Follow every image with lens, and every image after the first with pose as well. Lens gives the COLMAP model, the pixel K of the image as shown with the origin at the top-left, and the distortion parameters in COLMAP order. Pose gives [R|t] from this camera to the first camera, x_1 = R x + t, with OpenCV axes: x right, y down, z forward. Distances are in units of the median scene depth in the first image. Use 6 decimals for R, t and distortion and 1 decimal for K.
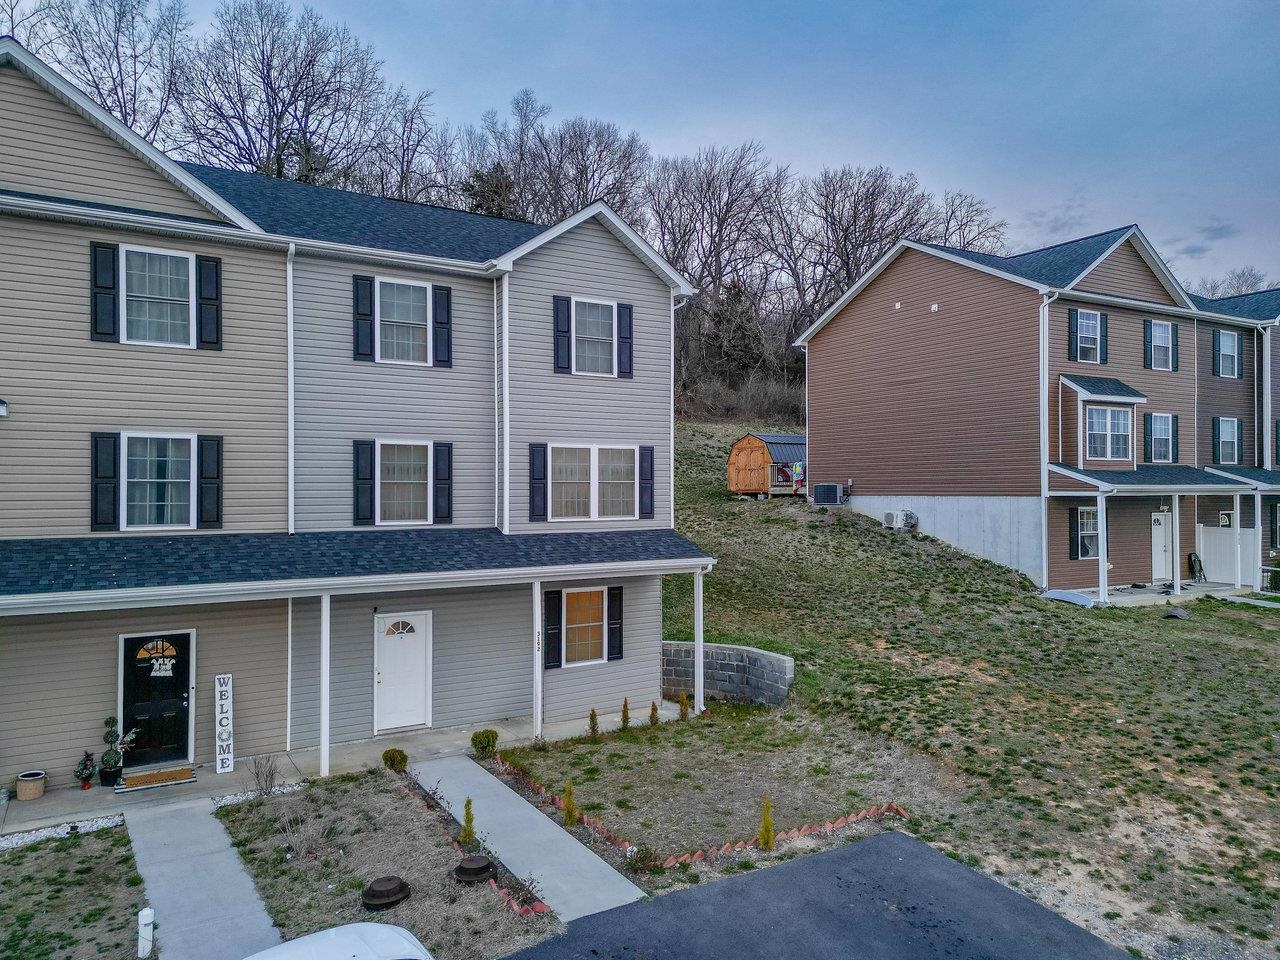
lens RADIAL K [[902.1, 0, 634.5], [0, 902.1, 481.8], [0, 0, 1]] dist [0.082134, -0.060073]
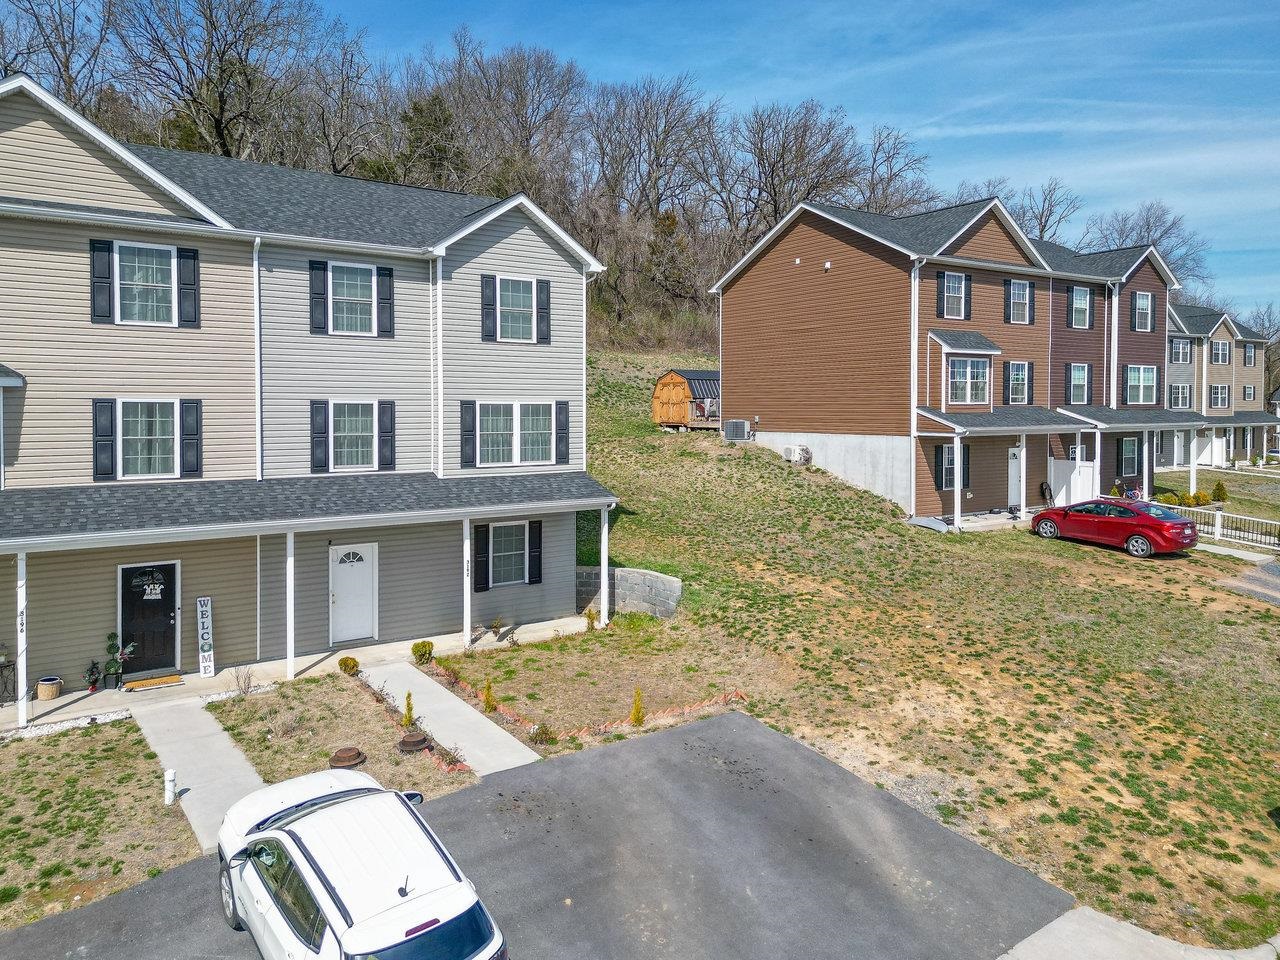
lens RADIAL K [[913.1, 0, 632.6], [0, 913.1, 423.6], [0, 0, 1]] dist [0.064297, -0.055433]
pose [[0.998302, 0.003055, 0.058166, 0.045453], [-0.004839, 0.999521, 0.030561, -0.059513], [-0.058045, -0.030791, 0.997839, -0.245750]]
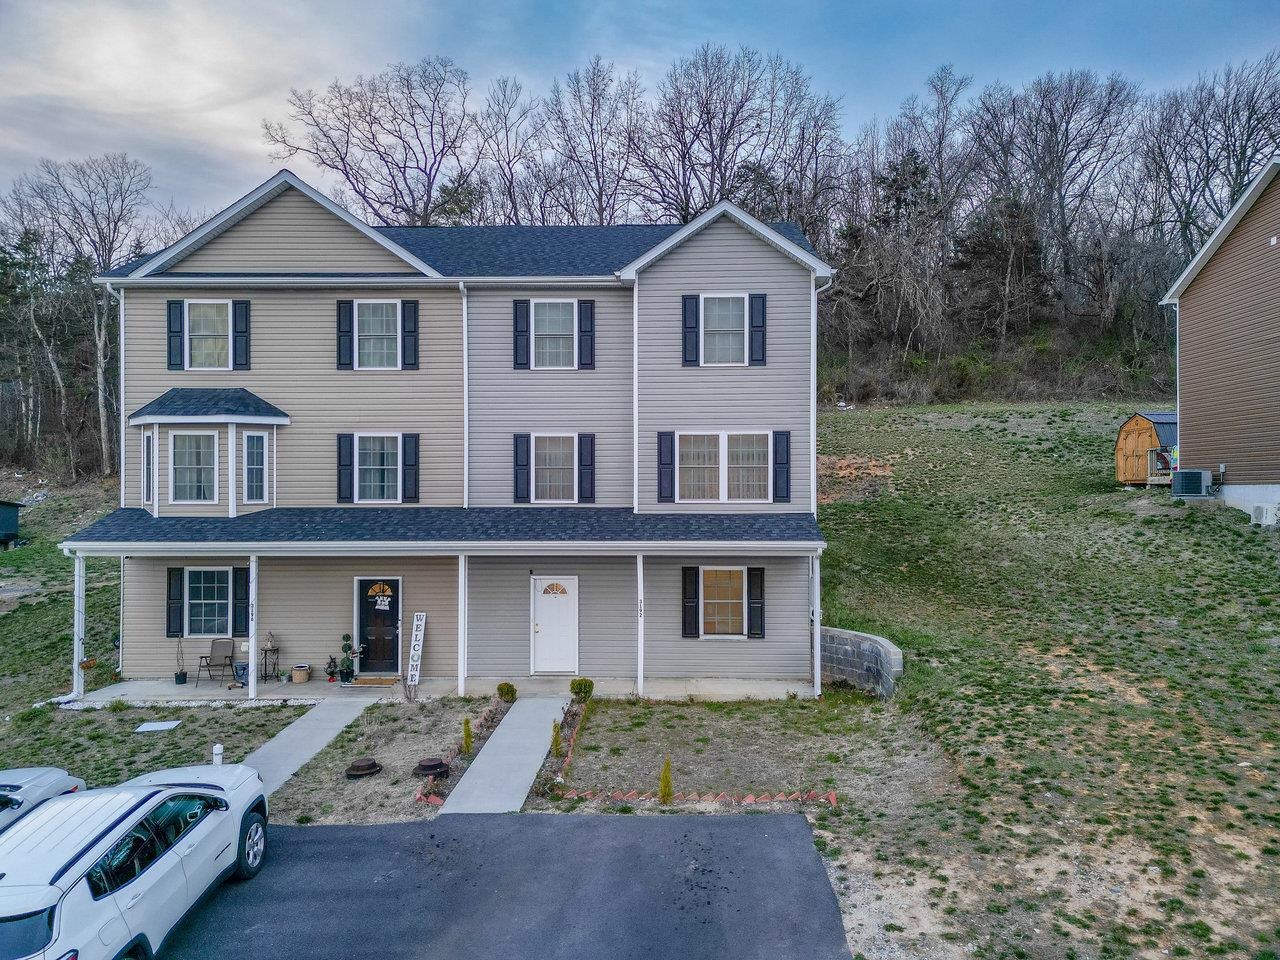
lens RADIAL K [[893.3, 0, 634.4], [0, 893.3, 480.0], [0, 0, 1]] dist [0.080825, -0.060152]
pose [[0.837693, -0.003379, -0.546132, 0.536056], [0.004443, 0.999990, 0.000627, 0.018195], [0.546124, -0.002951, 0.837699, 0.075625]]
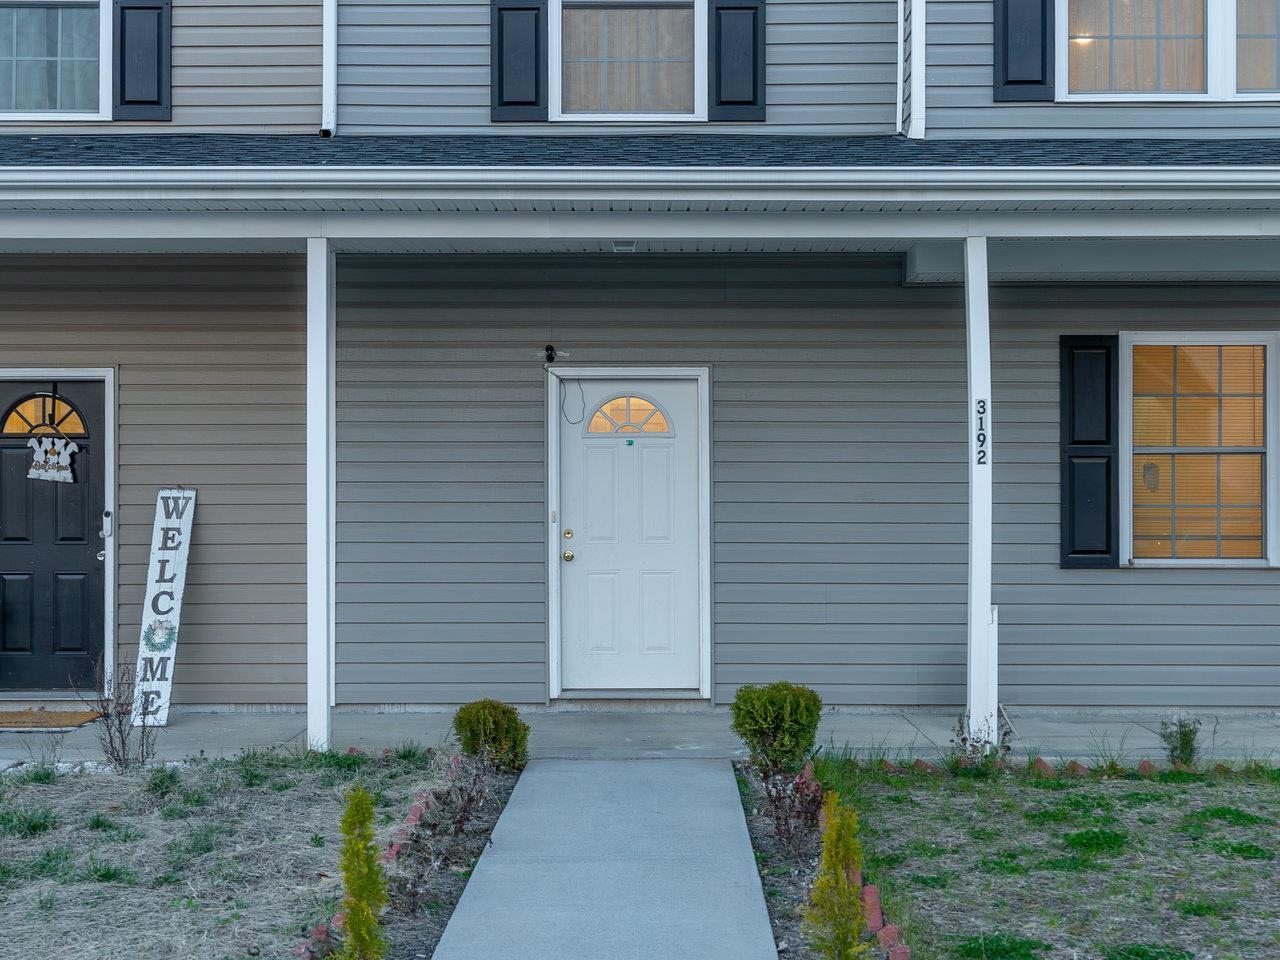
lens RADIAL K [[1505.9, 0, 640.0], [0, 1505.9, 480.0], [0, 0, 1]] dist [0.007890, 0.018644]
pose [[0.851750, -0.003672, -0.523936, 0.065089], [0.003450, 0.999993, -0.001399, 0.210579], [0.523938, -0.000616, 0.851756, 0.557107]]
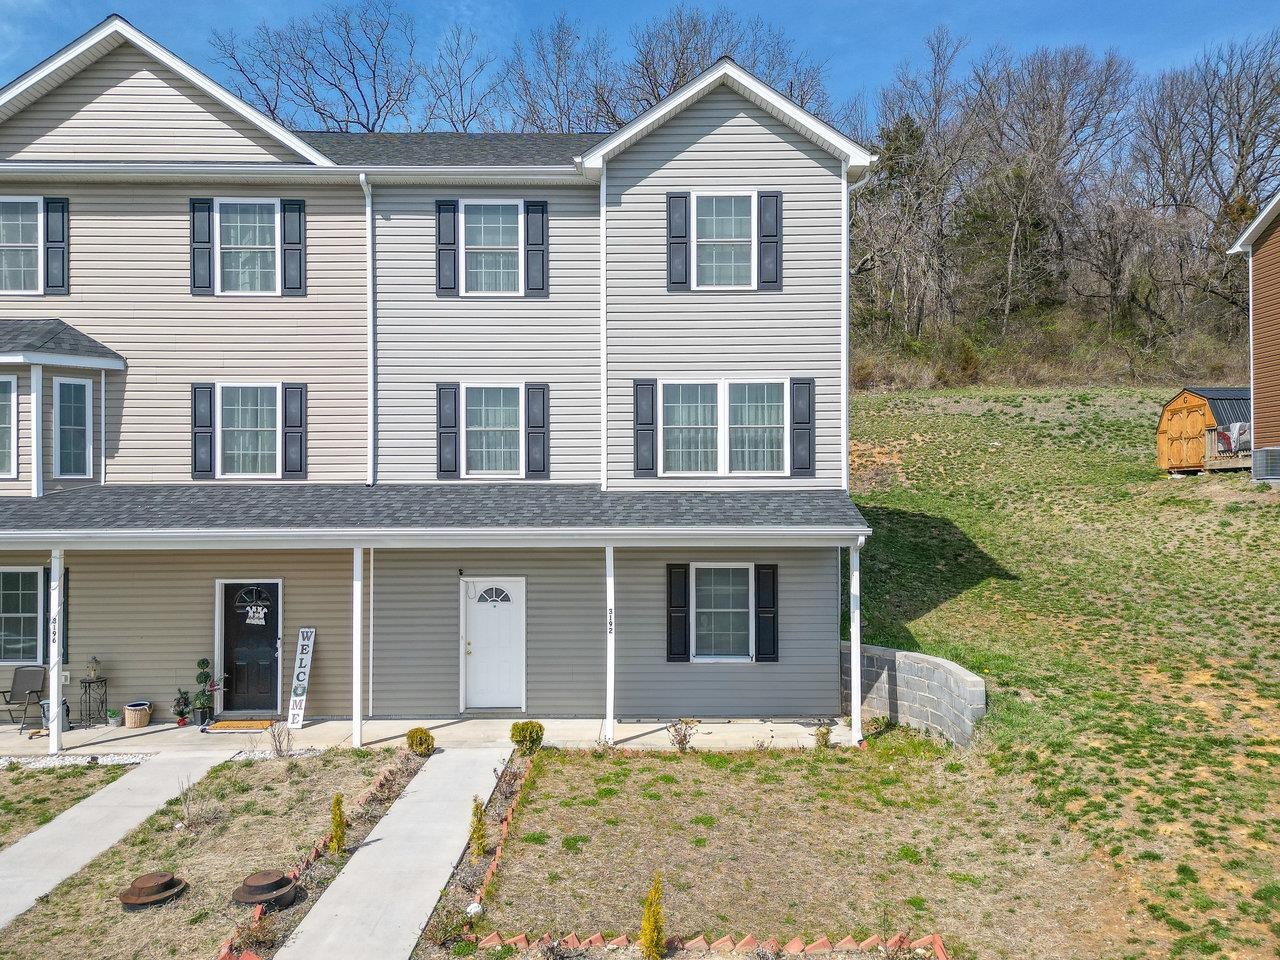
lens RADIAL K [[902.1, 0, 634.5], [0, 902.1, 481.8], [0, 0, 1]] dist [0.082134, -0.060073]
pose [[0.855116, -0.007638, -0.518380, 0.357546], [0.005754, 0.999970, -0.005243, 0.062504], [0.518404, 0.001501, 0.855135, 0.355294]]
